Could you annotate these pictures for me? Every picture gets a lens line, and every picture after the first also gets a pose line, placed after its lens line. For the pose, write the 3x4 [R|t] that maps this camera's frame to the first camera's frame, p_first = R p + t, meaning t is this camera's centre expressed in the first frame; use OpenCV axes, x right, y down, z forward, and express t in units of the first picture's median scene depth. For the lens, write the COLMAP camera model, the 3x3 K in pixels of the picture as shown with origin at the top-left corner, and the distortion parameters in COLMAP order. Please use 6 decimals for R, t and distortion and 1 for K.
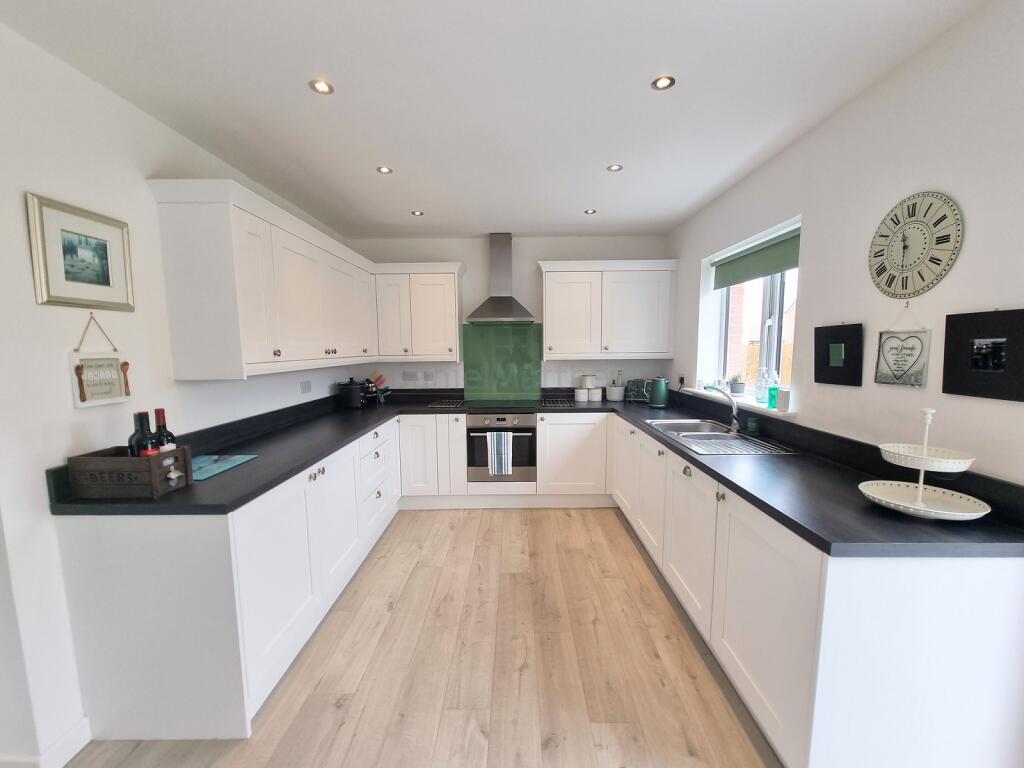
lens RADIAL K [[413.5, 0, 516.8], [0, 413.5, 385.2], [0, 0, 1]] dist [0.001419, -0.000047]
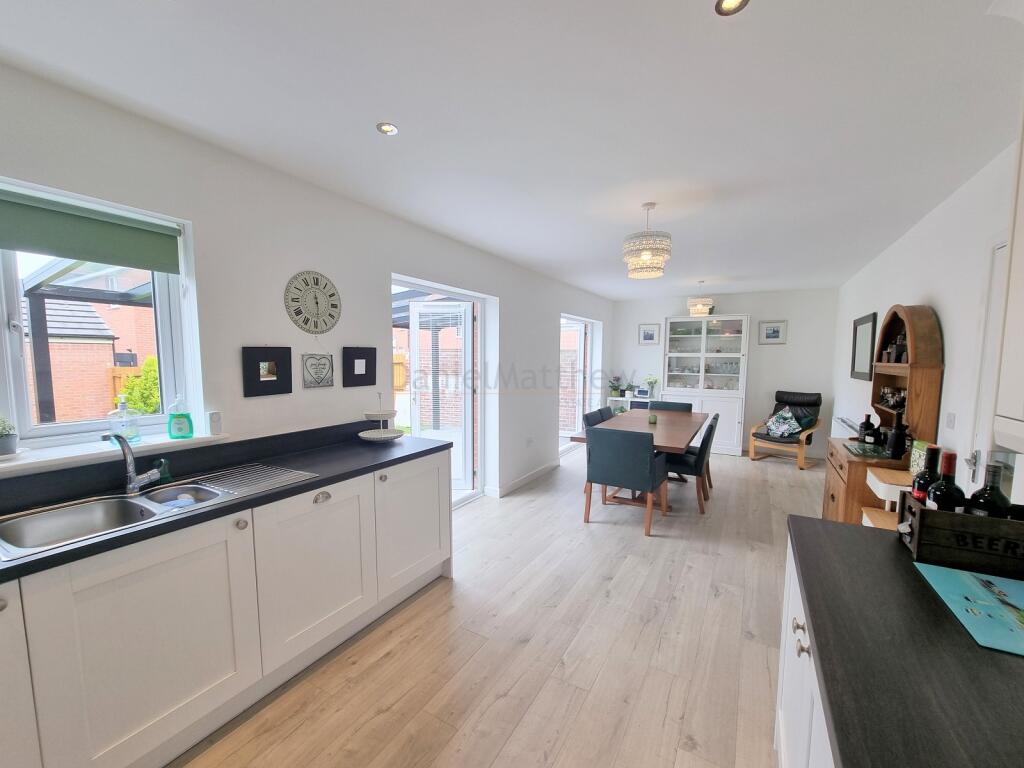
lens RADIAL K [[413.5, 0, 517.8], [0, 413.5, 391.0], [0, 0, 1]] dist [0.001419, -0.000047]
pose [[-0.866007, -0.036971, 0.498662, -0.511029], [0.050017, 0.985856, 0.159956, -0.187936], [-0.497523, 0.163465, -0.851910, 1.820457]]
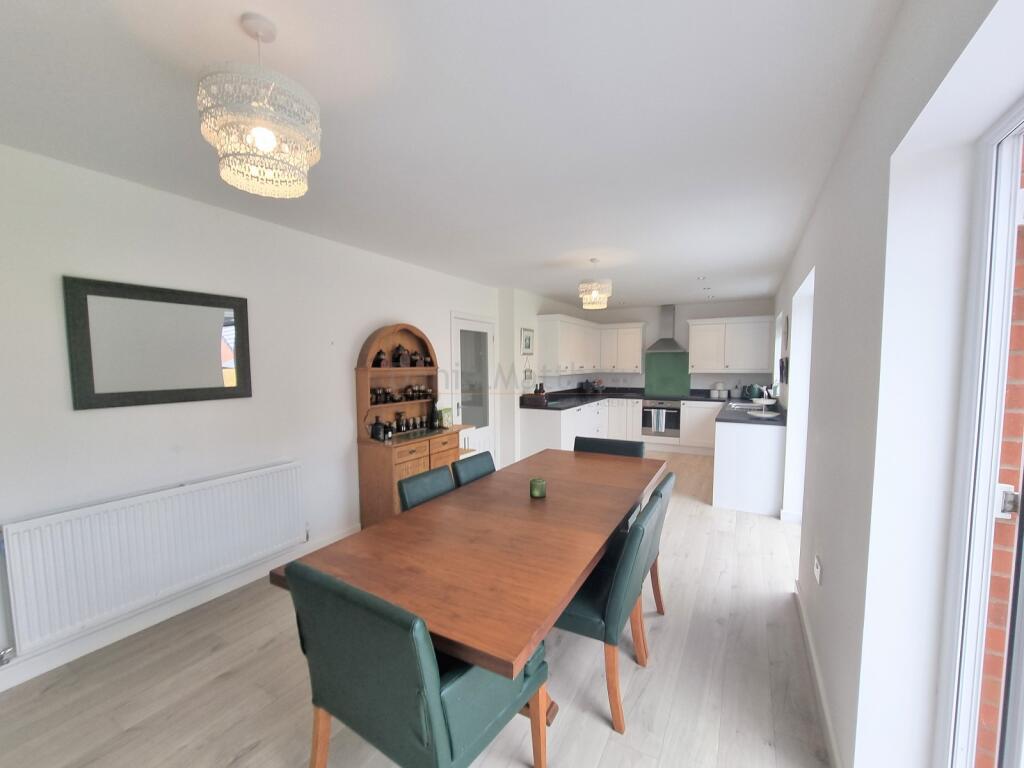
lens RADIAL K [[413.5, 0, 502.7], [0, 413.5, 419.5], [0, 0, 1]] dist [0.001419, -0.000047]
pose [[0.859890, 0.072695, -0.505277, 0.308491], [-0.048847, 0.996984, 0.060309, 0.078172], [0.508138, -0.027178, 0.860847, -1.038241]]
